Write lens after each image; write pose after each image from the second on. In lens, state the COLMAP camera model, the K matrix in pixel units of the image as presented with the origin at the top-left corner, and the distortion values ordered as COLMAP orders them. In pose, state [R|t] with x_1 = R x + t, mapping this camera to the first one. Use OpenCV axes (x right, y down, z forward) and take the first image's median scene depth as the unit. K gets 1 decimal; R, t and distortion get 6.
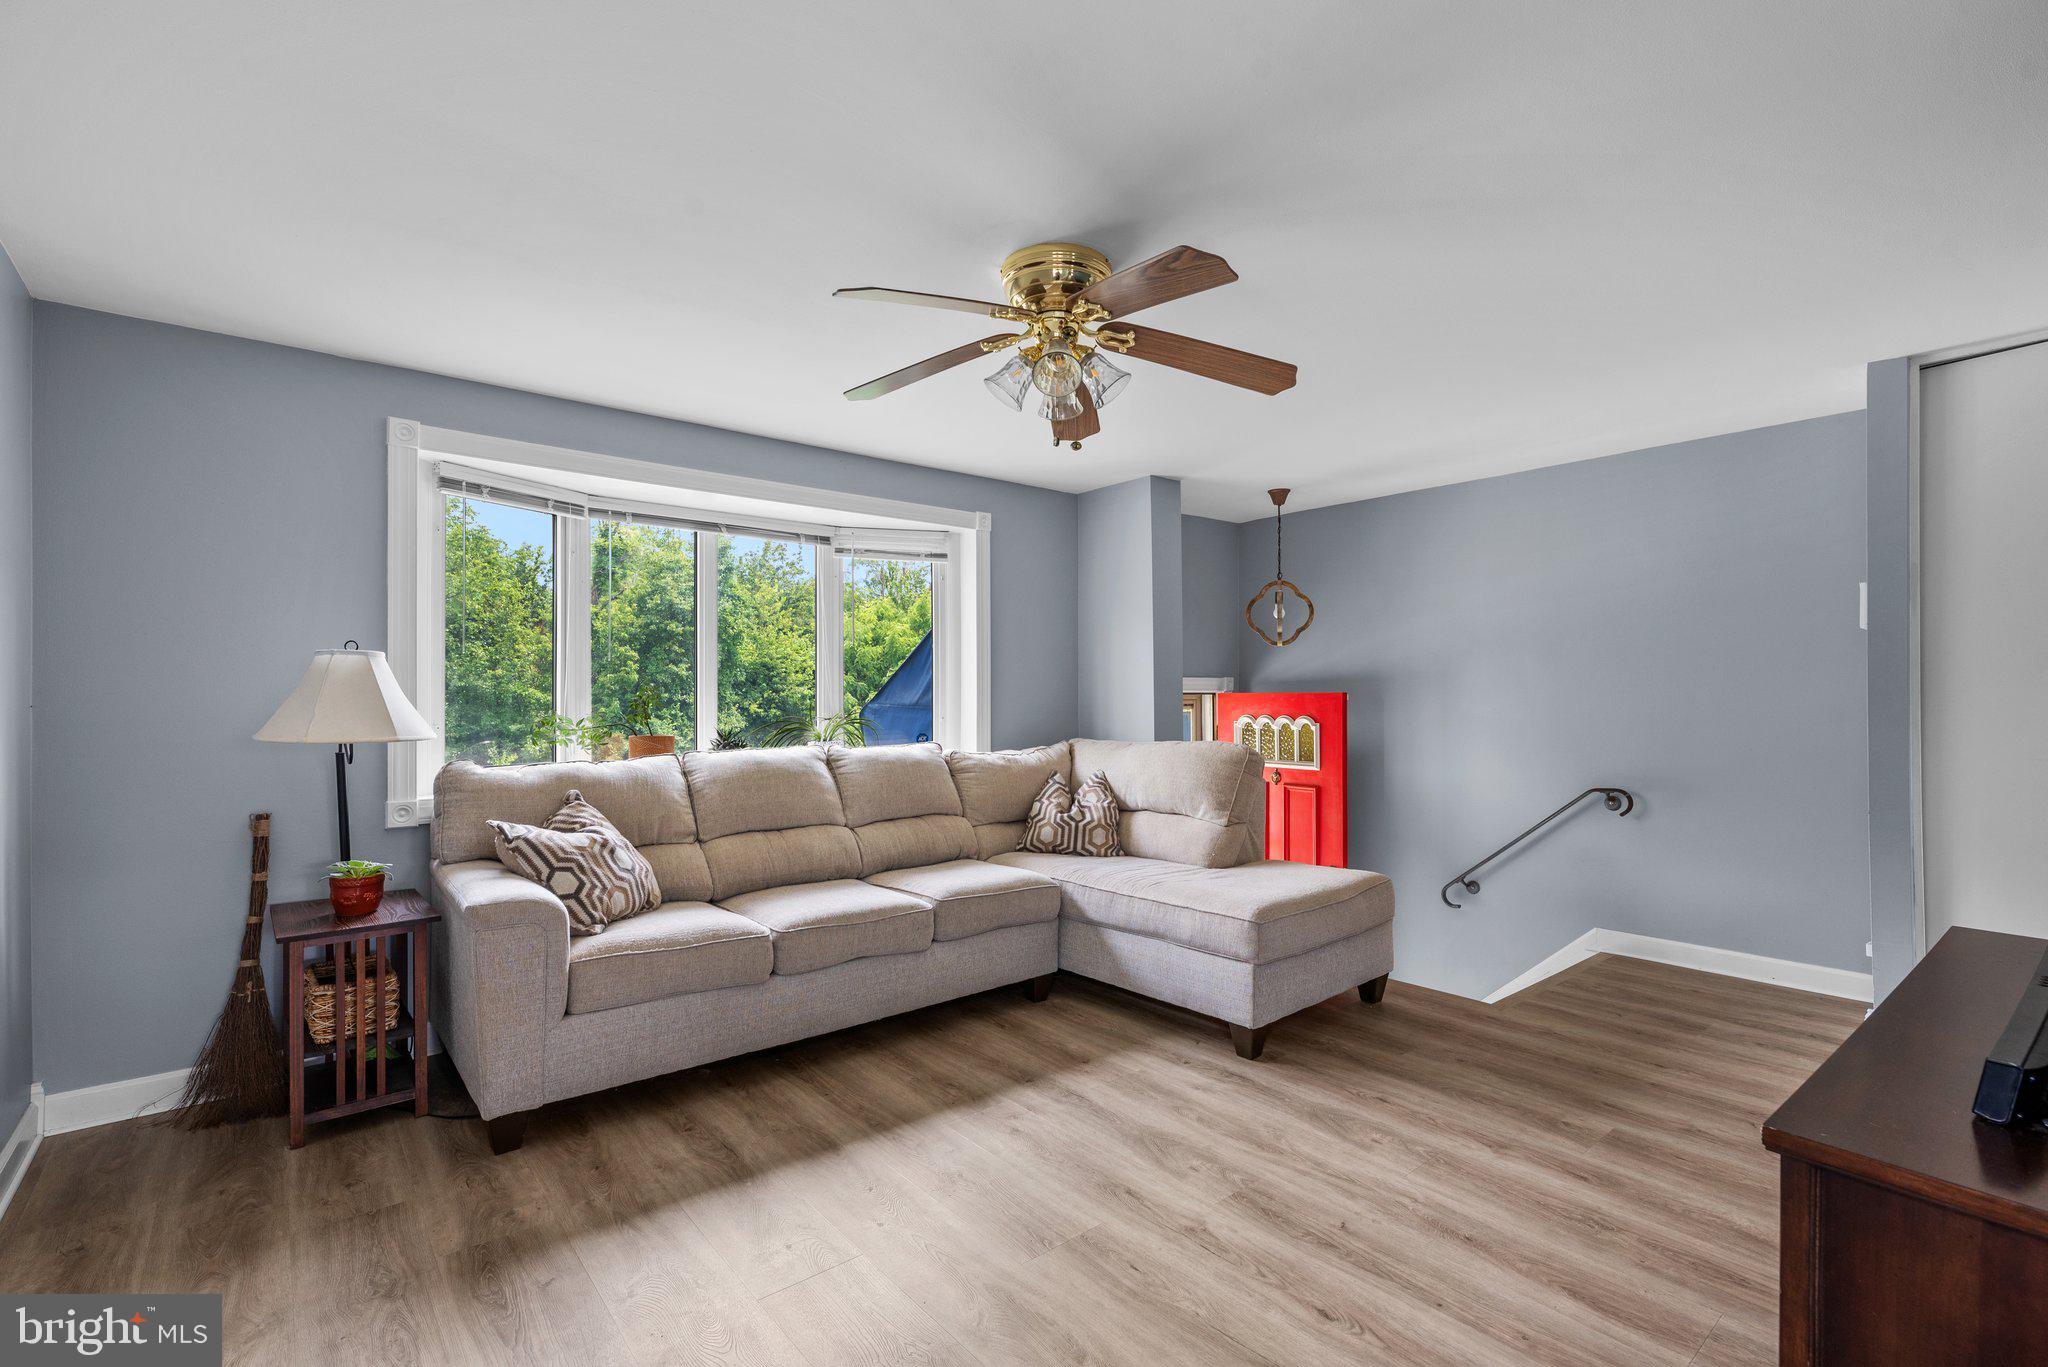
lens RADIAL K [[920.1, 0, 1029.8], [0, 920.1, 691.8], [0, 0, 1]] dist [0.000997, 0.000176]
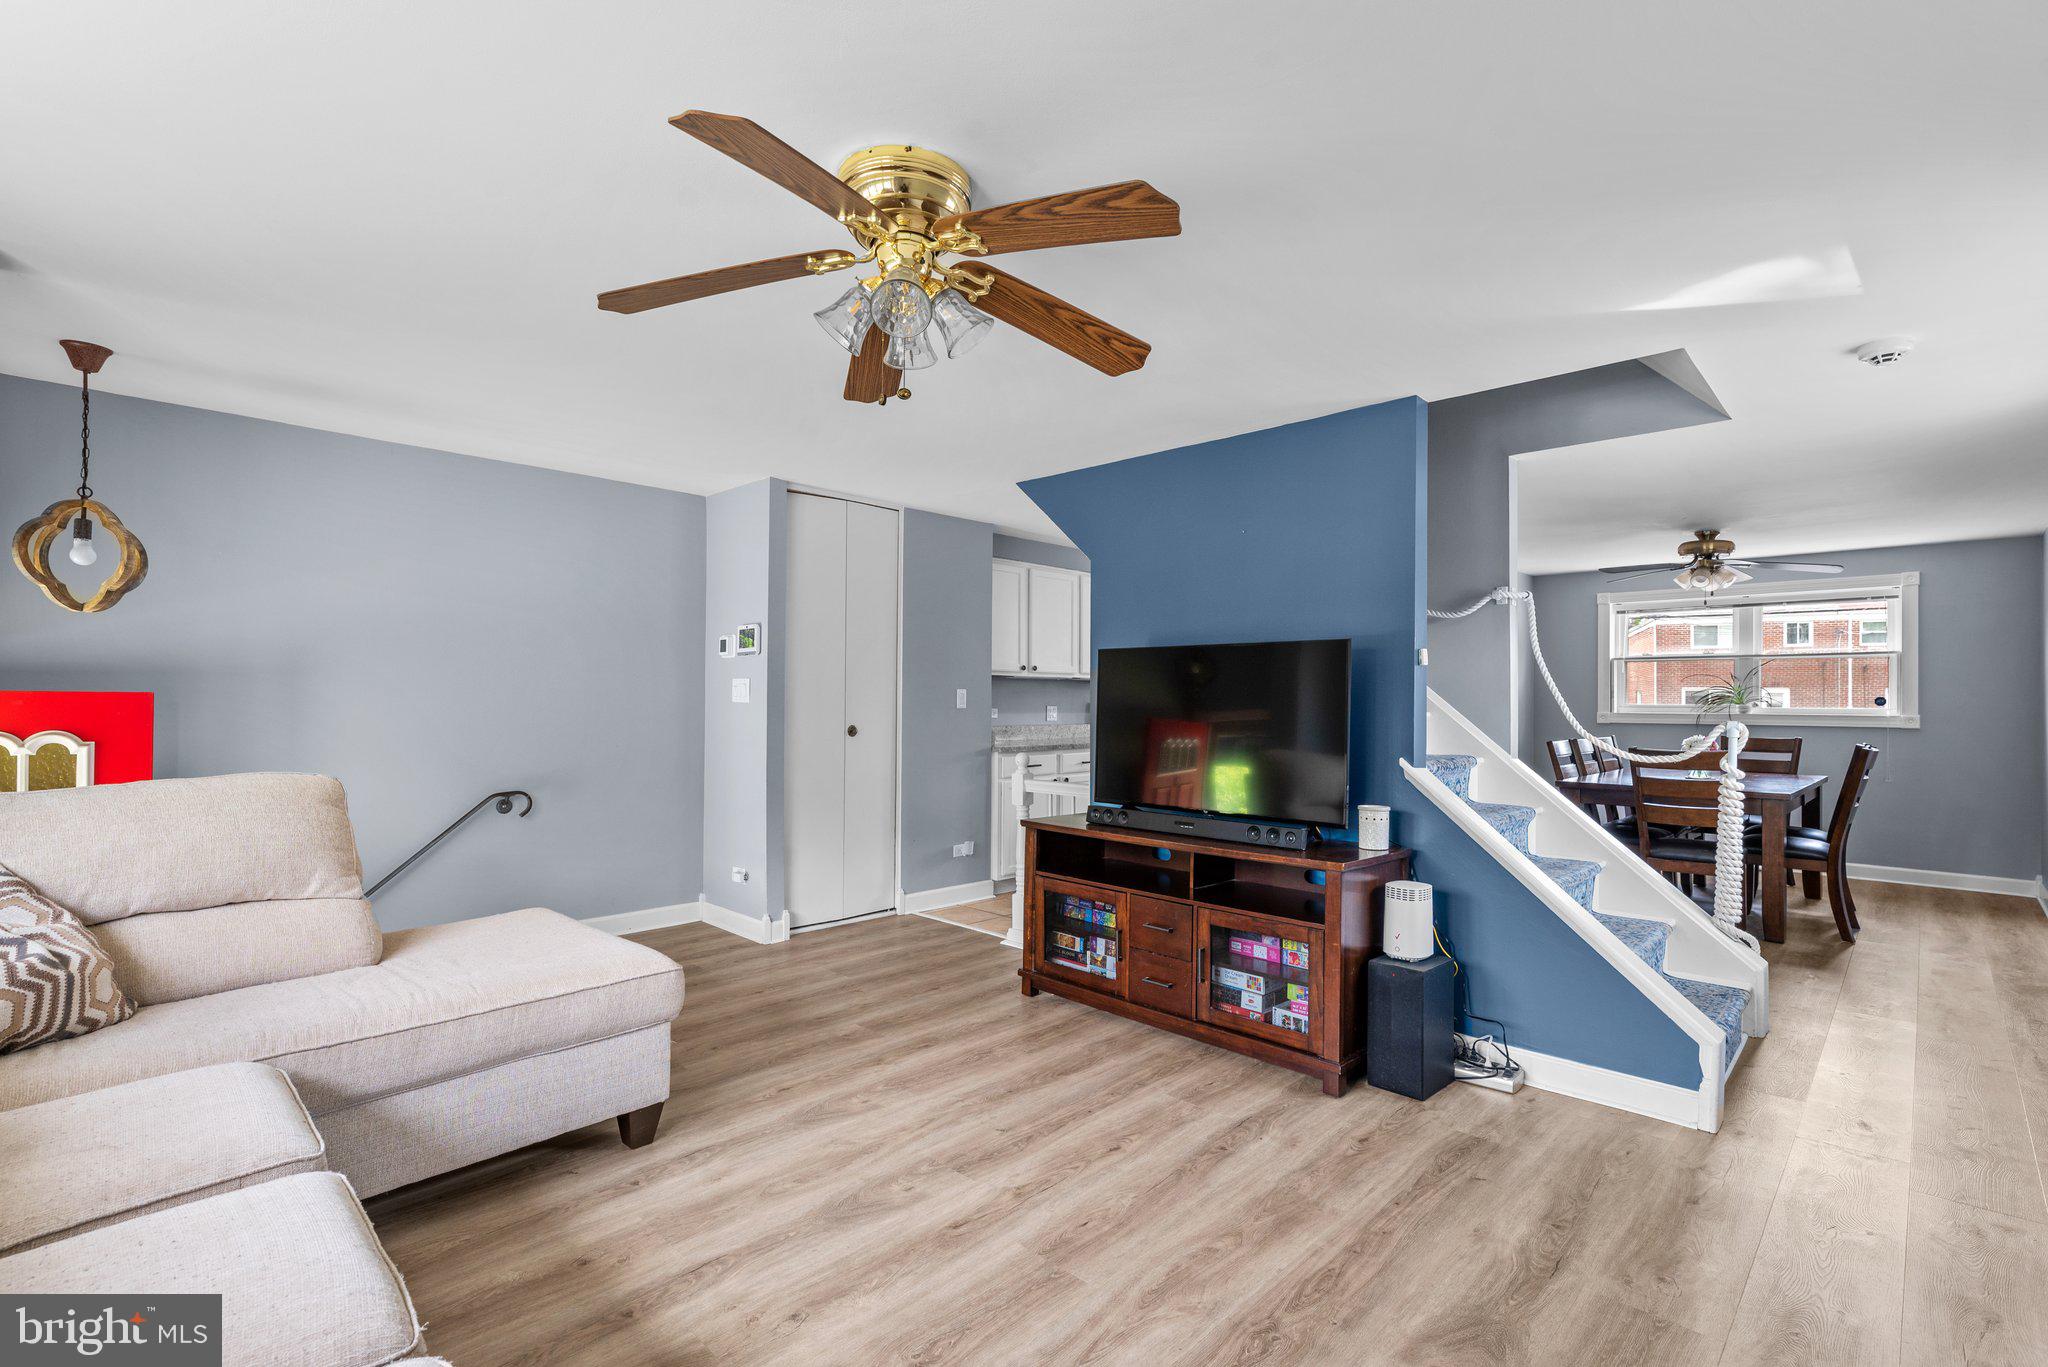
lens RADIAL K [[933.6, 0, 1031.1], [0, 933.6, 687.7], [0, 0, 1]] dist [0.004590, 0.000003]
pose [[-0.108873, 0.015805, 0.993930, -0.694475], [-0.010571, 0.999799, -0.017057, 0.004407], [-0.993999, -0.012364, -0.108684, 0.830630]]
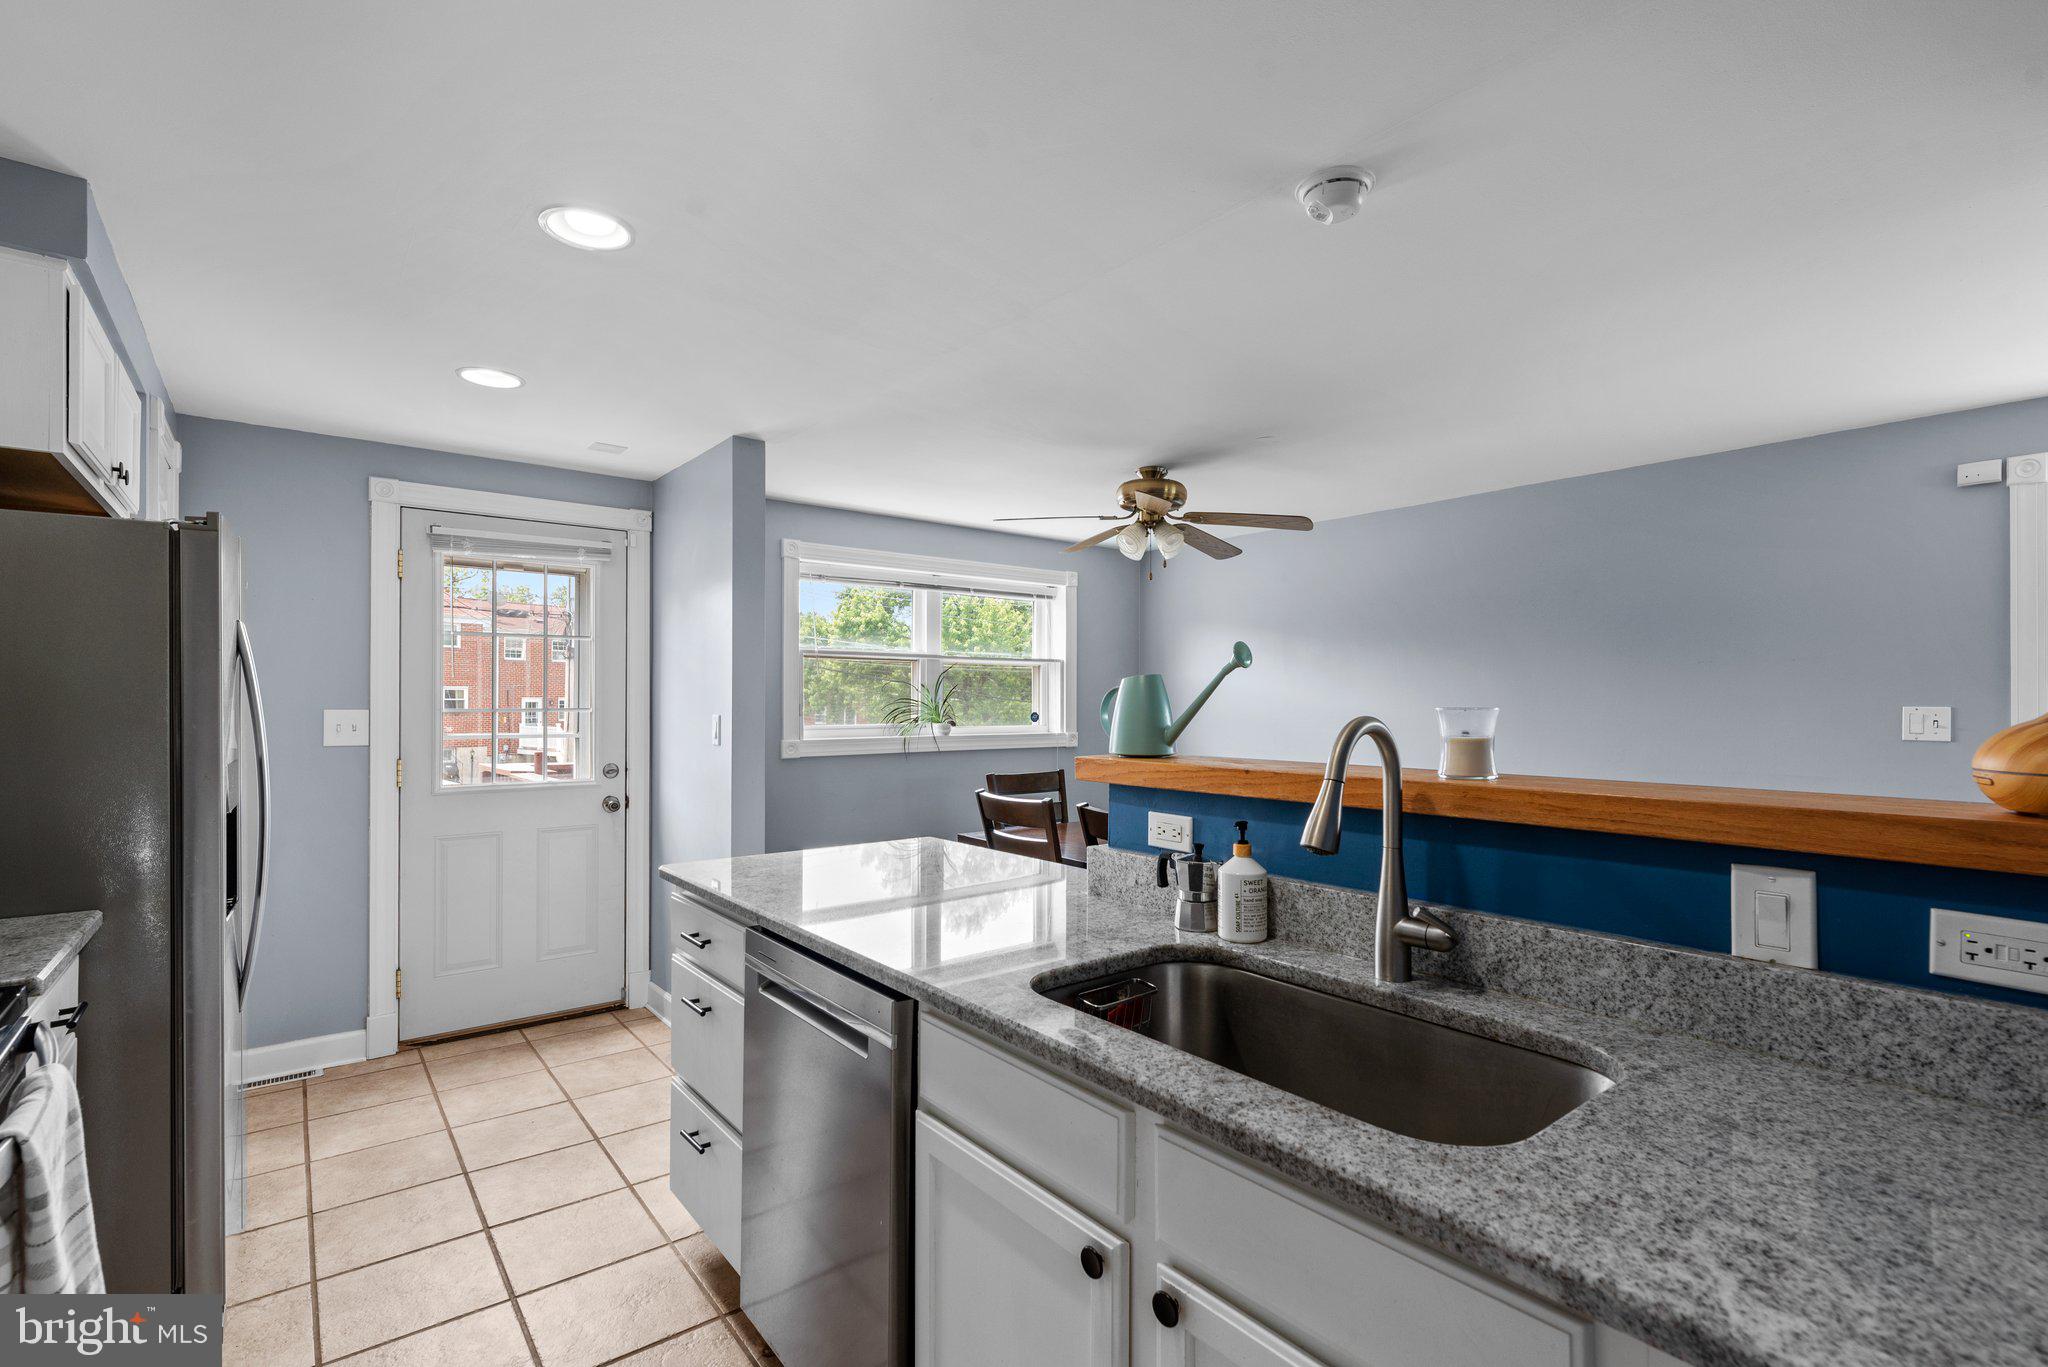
lens RADIAL K [[931.9, 0, 1032.3], [0, 931.9, 696.8], [0, 0, 1]] dist [0.001378, -0.000028]
pose [[-0.999846, 0.000349, 0.017532, 1.373852], [0.000170, 0.999948, -0.010186, -0.046196], [-0.017535, -0.010181, -0.999794, 0.485017]]
